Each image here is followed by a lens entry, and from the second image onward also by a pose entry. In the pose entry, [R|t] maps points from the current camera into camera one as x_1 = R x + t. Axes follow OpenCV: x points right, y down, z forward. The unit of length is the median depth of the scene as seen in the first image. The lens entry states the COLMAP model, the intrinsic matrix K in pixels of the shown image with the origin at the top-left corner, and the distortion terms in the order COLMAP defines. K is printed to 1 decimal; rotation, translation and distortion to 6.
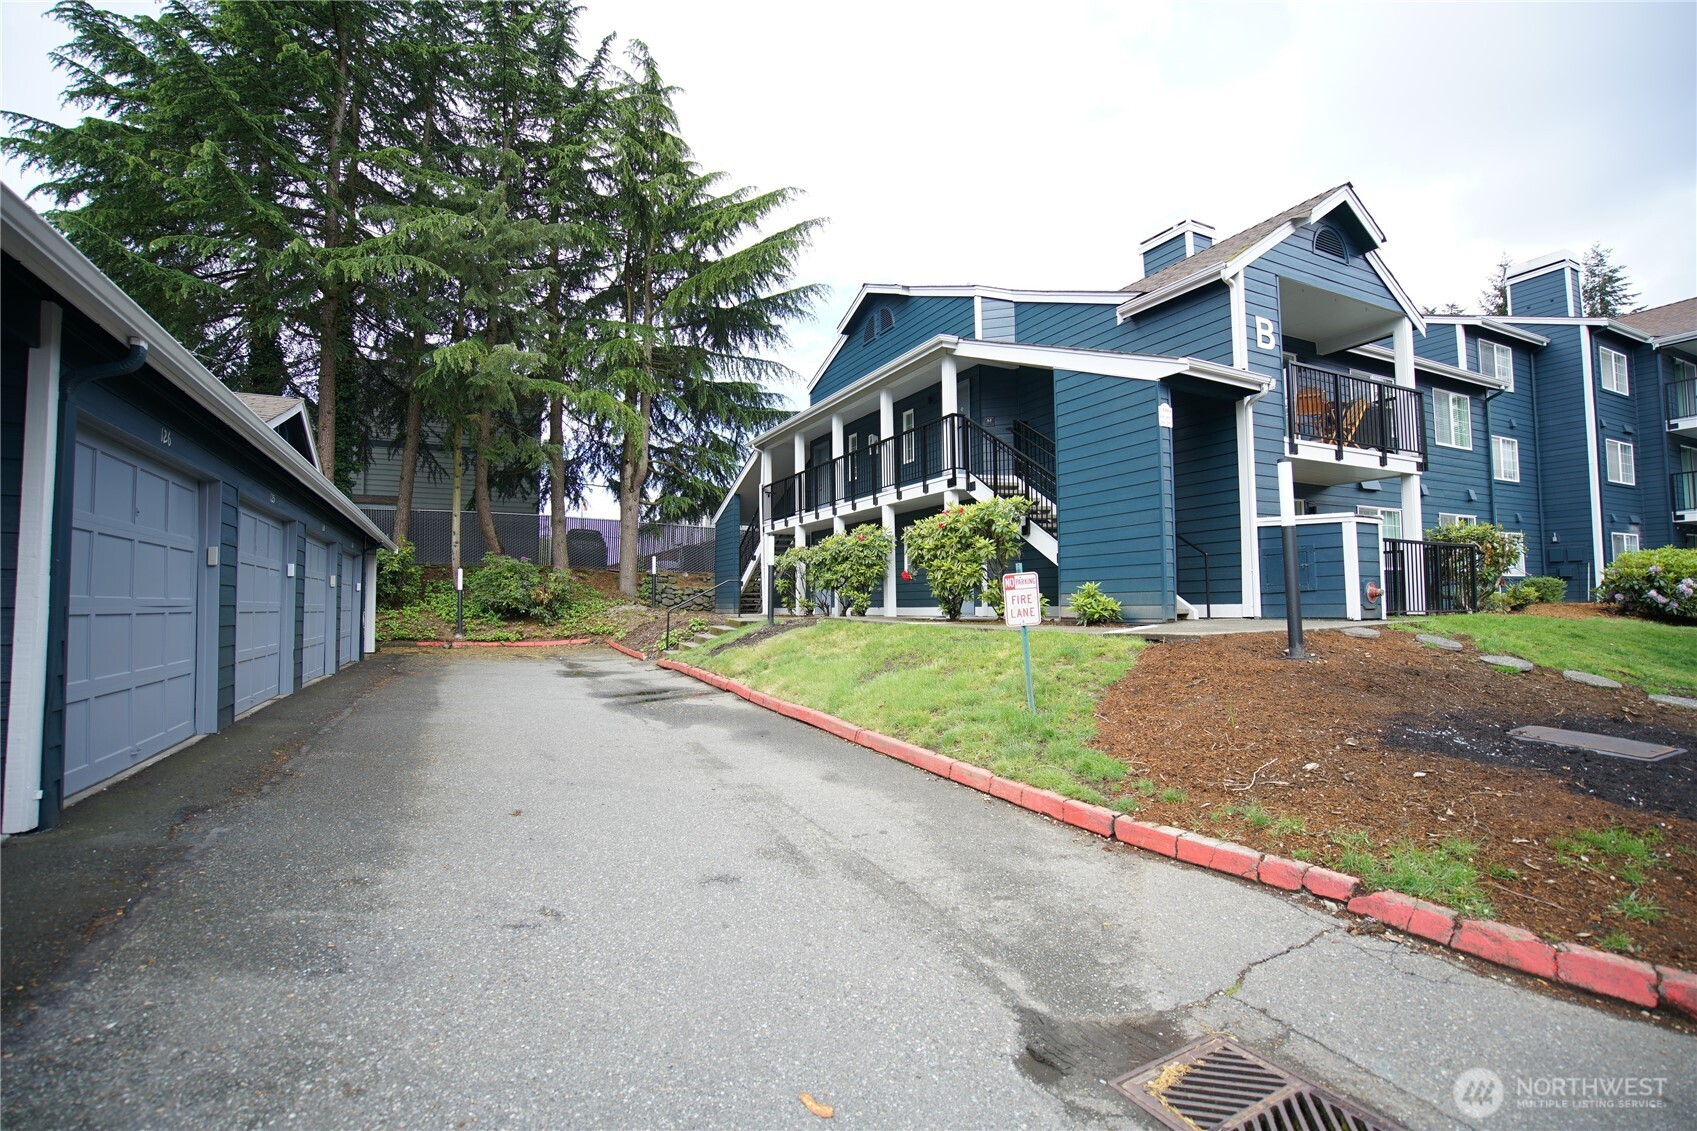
lens RADIAL K [[780.7, 0, 848.5], [0, 780.7, 565.5], [0, 0, 1]] dist [-0.061428, 0.024886]
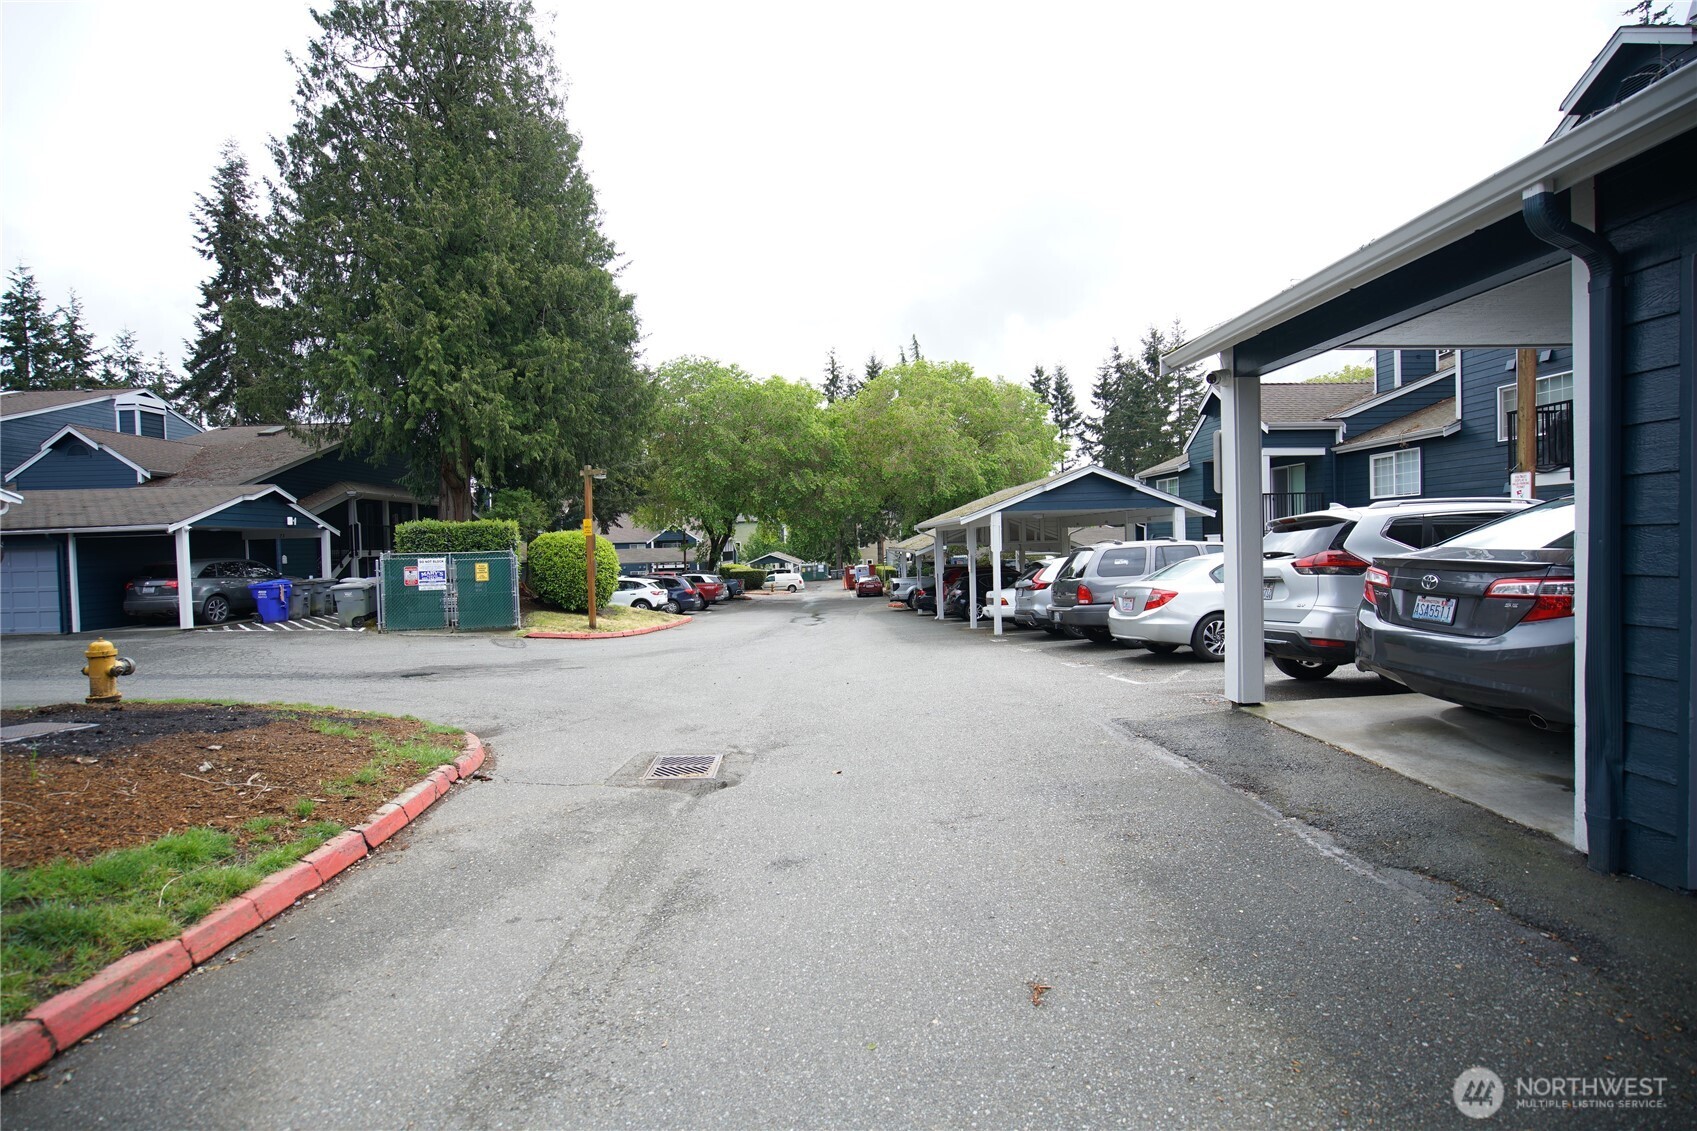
lens RADIAL K [[773.9, 0, 848.5], [0, 773.9, 565.5], [0, 0, 1]] dist [-0.055460, 0.018531]
pose [[-0.905767, 0.011850, 0.423611, -0.208130], [0.004262, 0.999813, -0.018856, 0.012035], [-0.423755, -0.015274, -0.905648, 0.586406]]
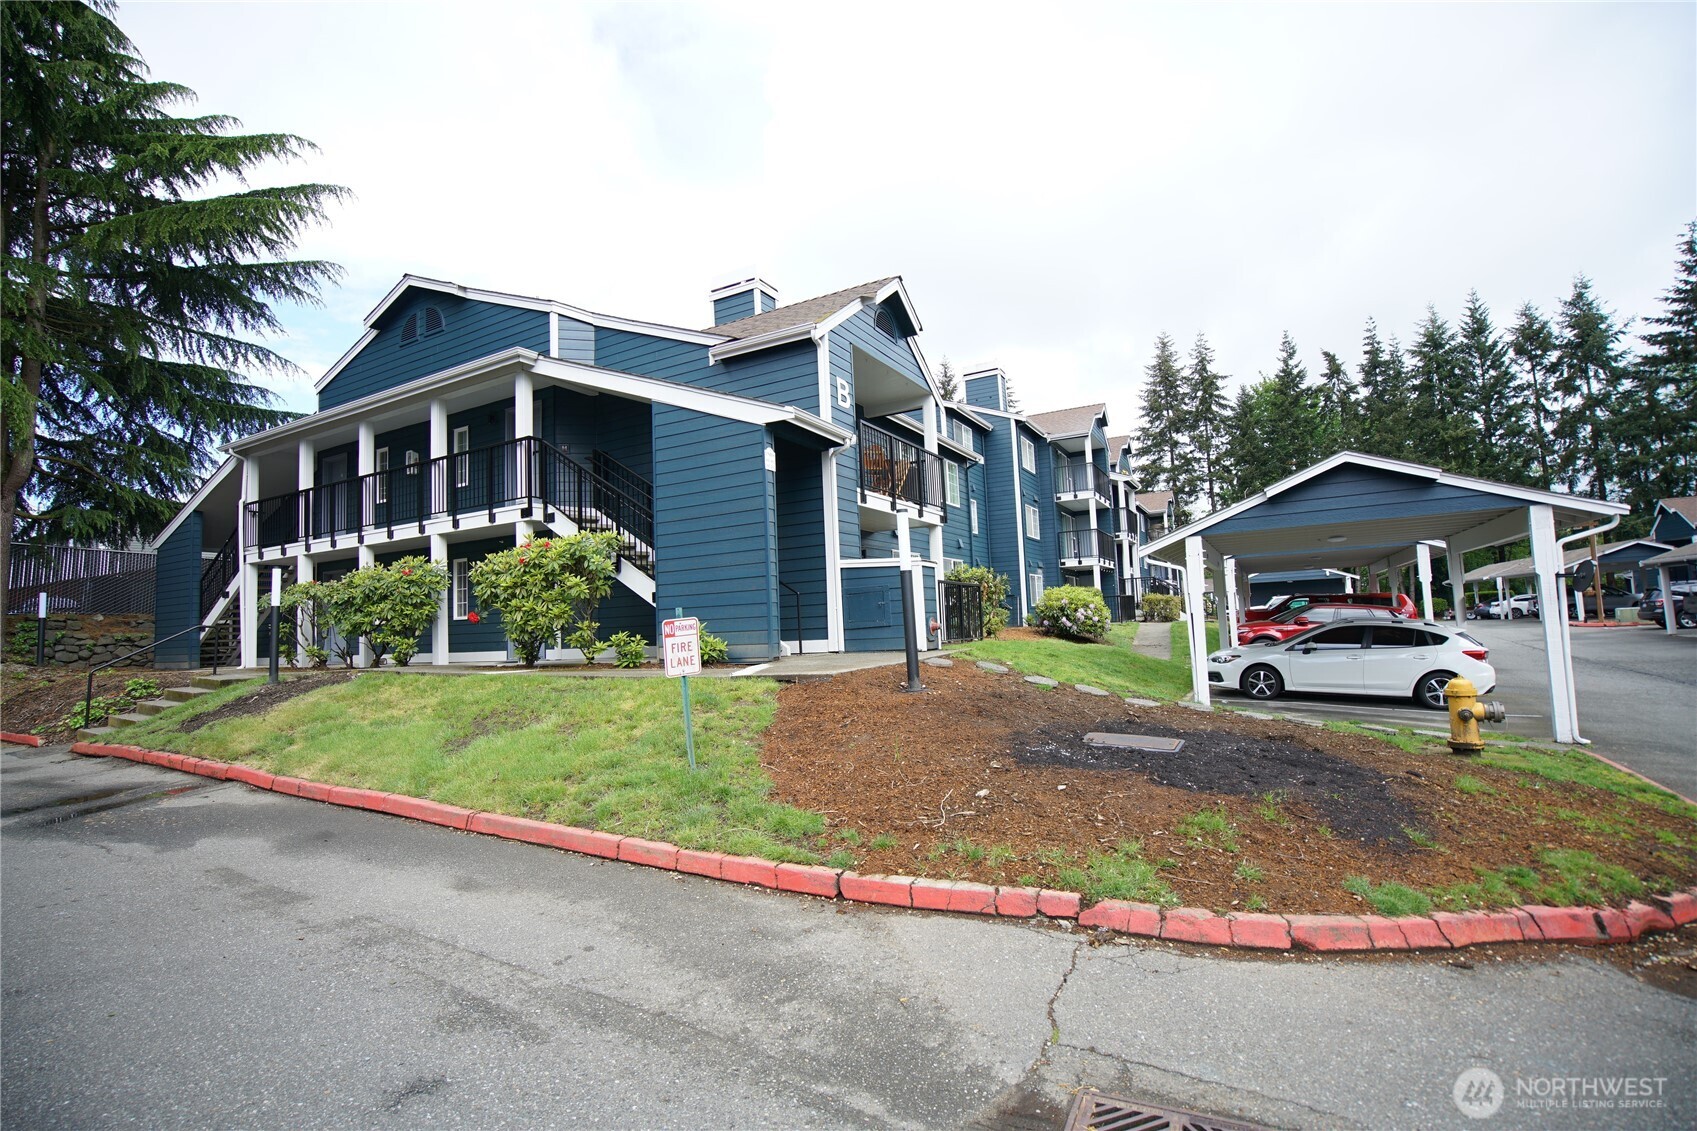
lens RADIAL K [[780.7, 0, 848.5], [0, 780.7, 565.5], [0, 0, 1]] dist [-0.061428, 0.024886]
pose [[0.824664, 0.017863, 0.565341, -0.073431], [0.006720, 0.999121, -0.041372, -0.007044], [-0.565583, 0.037917, 0.823819, 0.069452]]
